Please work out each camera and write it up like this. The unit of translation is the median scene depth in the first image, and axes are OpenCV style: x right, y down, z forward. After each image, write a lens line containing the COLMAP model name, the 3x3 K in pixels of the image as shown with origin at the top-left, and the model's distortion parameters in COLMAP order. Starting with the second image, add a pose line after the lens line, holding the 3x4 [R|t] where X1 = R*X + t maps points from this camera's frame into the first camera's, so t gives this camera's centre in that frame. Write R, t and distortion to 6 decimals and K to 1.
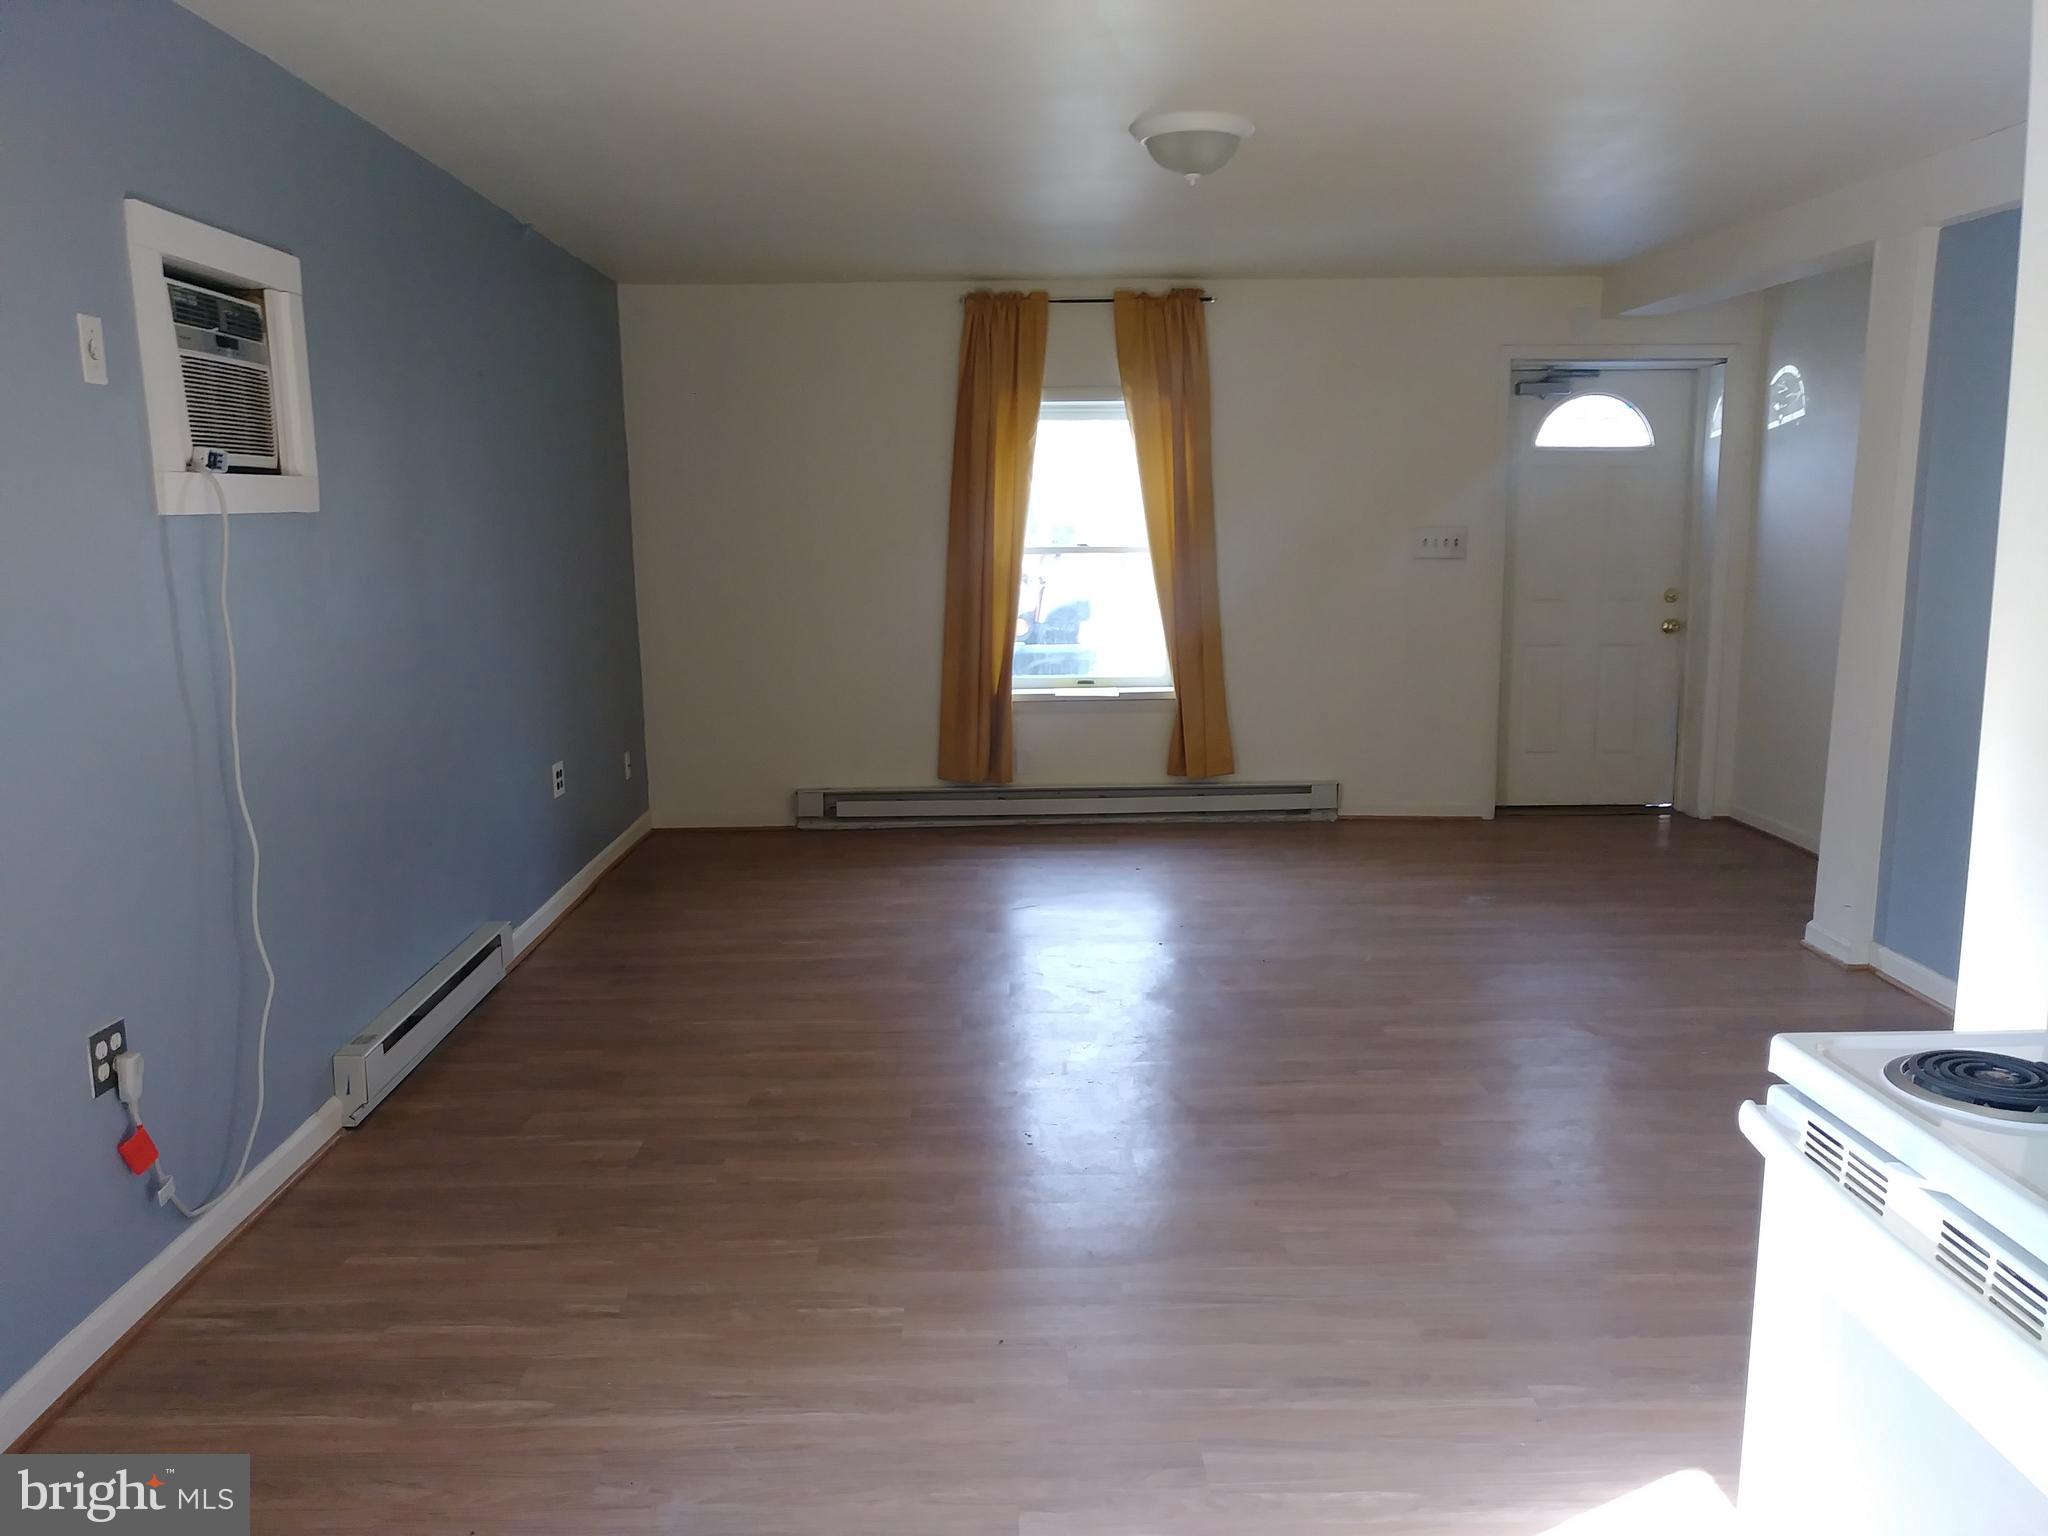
lens RADIAL K [[1660.2, 0, 1023.4], [0, 1660.2, 758.8], [0, 0, 1]] dist [0.027016, -0.060045]
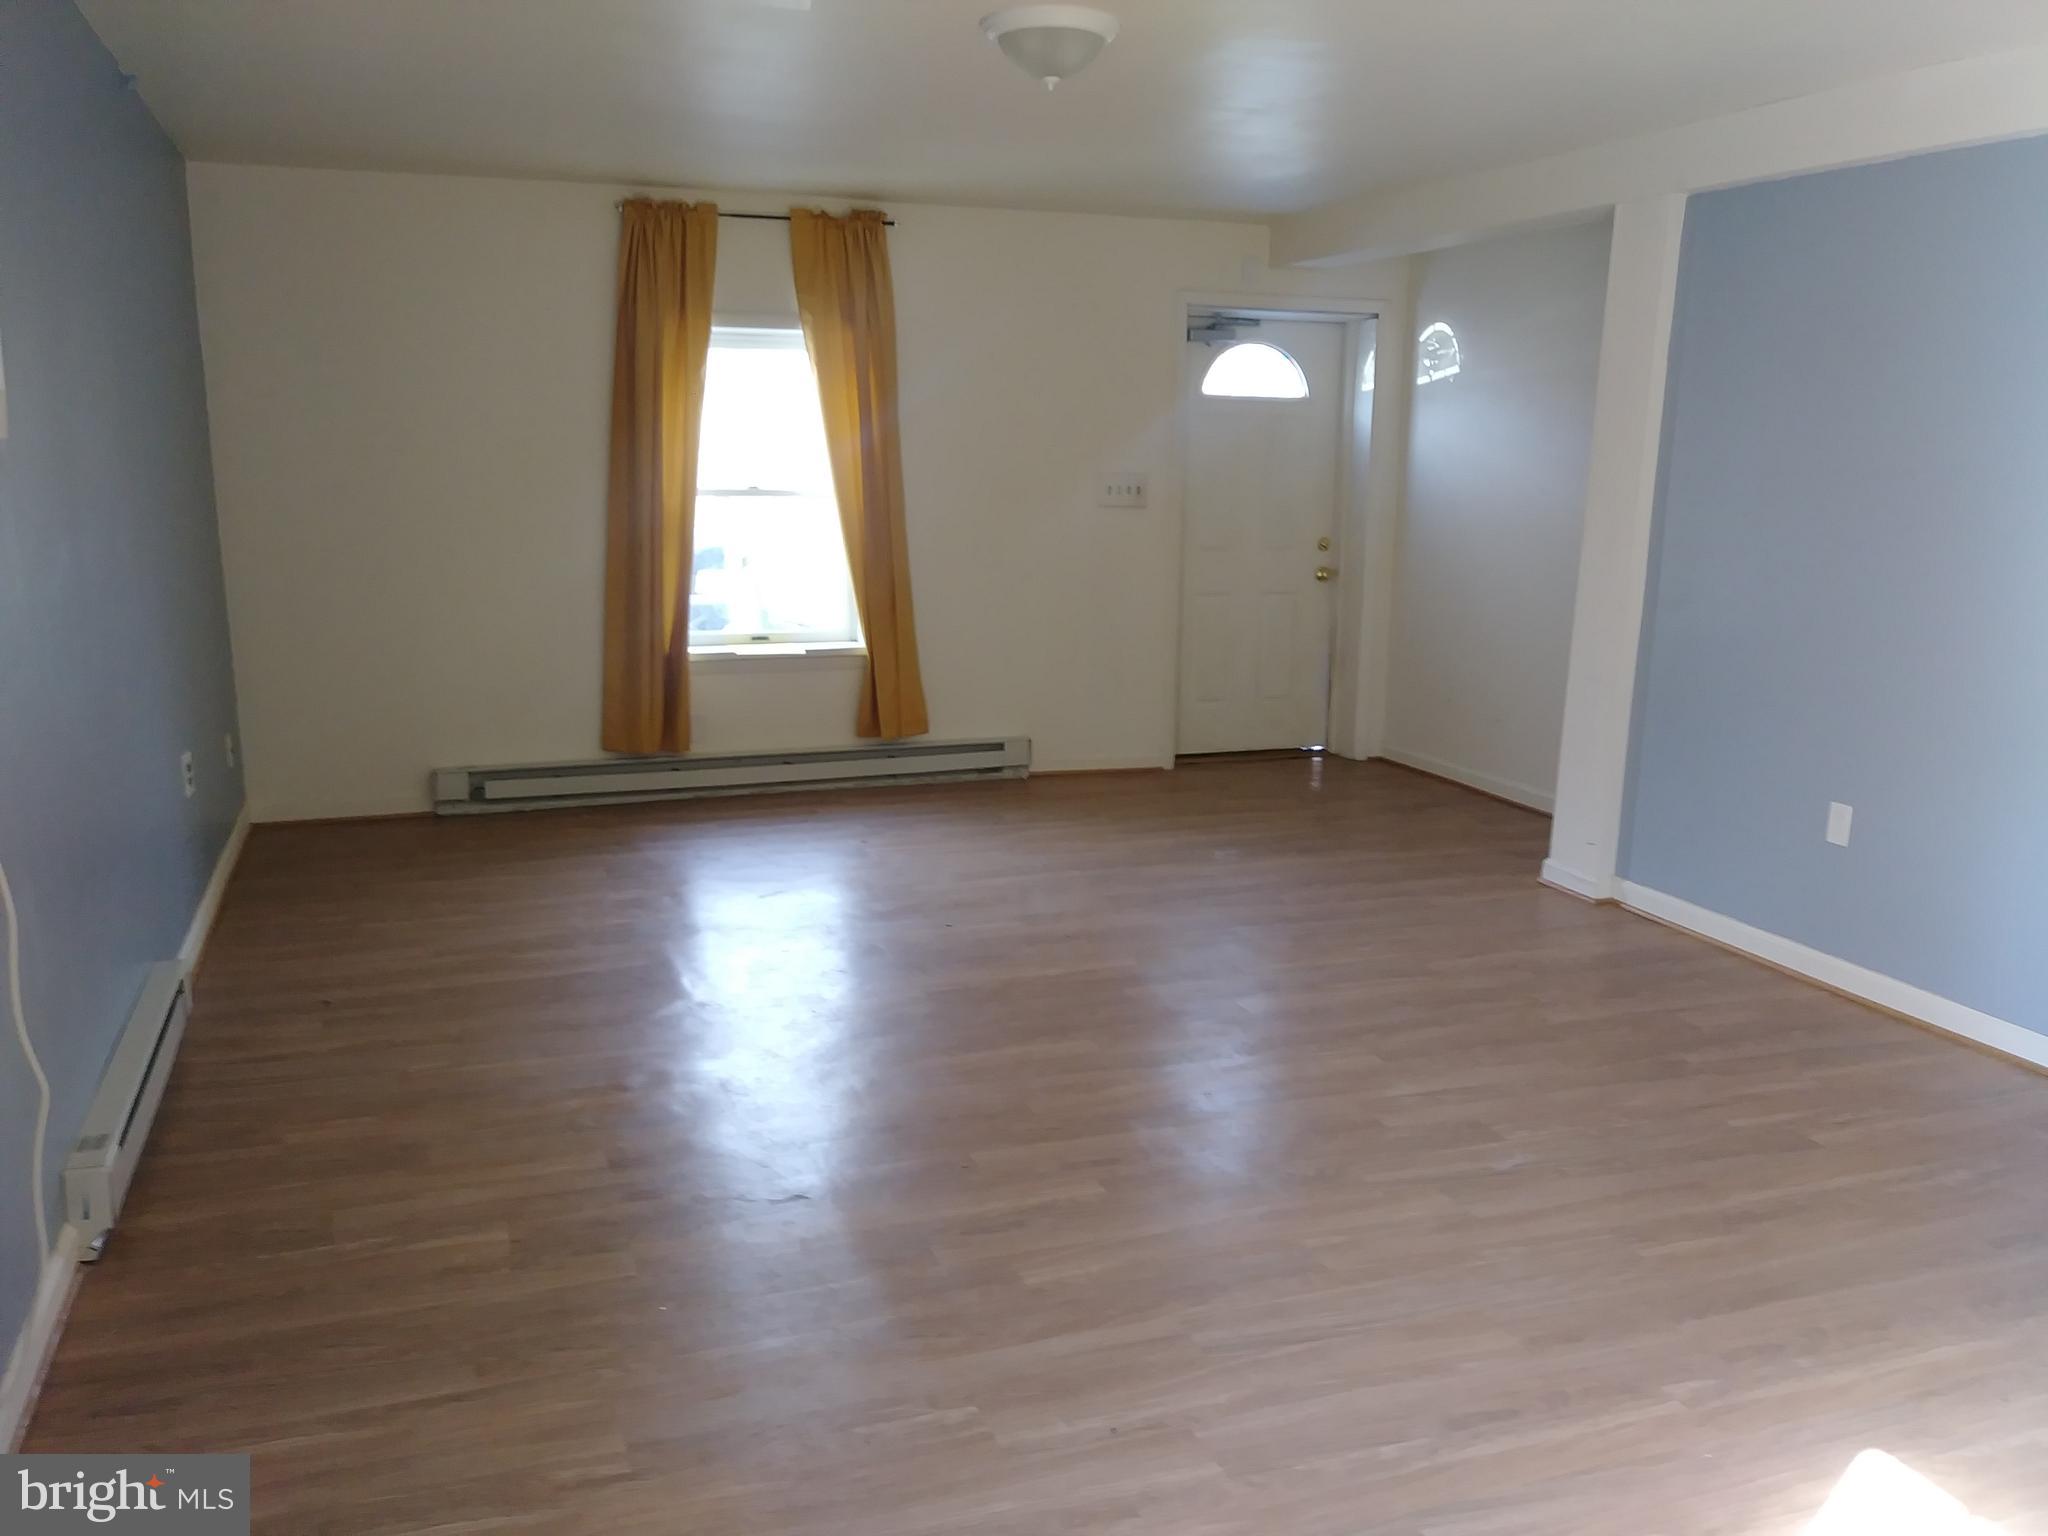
lens RADIAL K [[1660.2, 0, 1020.2], [0, 1660.2, 764.4], [0, 0, 1]] dist [0.027016, -0.060045]
pose [[0.945842, -0.042088, 0.321888, -0.131927], [0.029666, 0.998617, 0.043401, -0.012884], [-0.323270, -0.031501, 0.945782, 0.088431]]
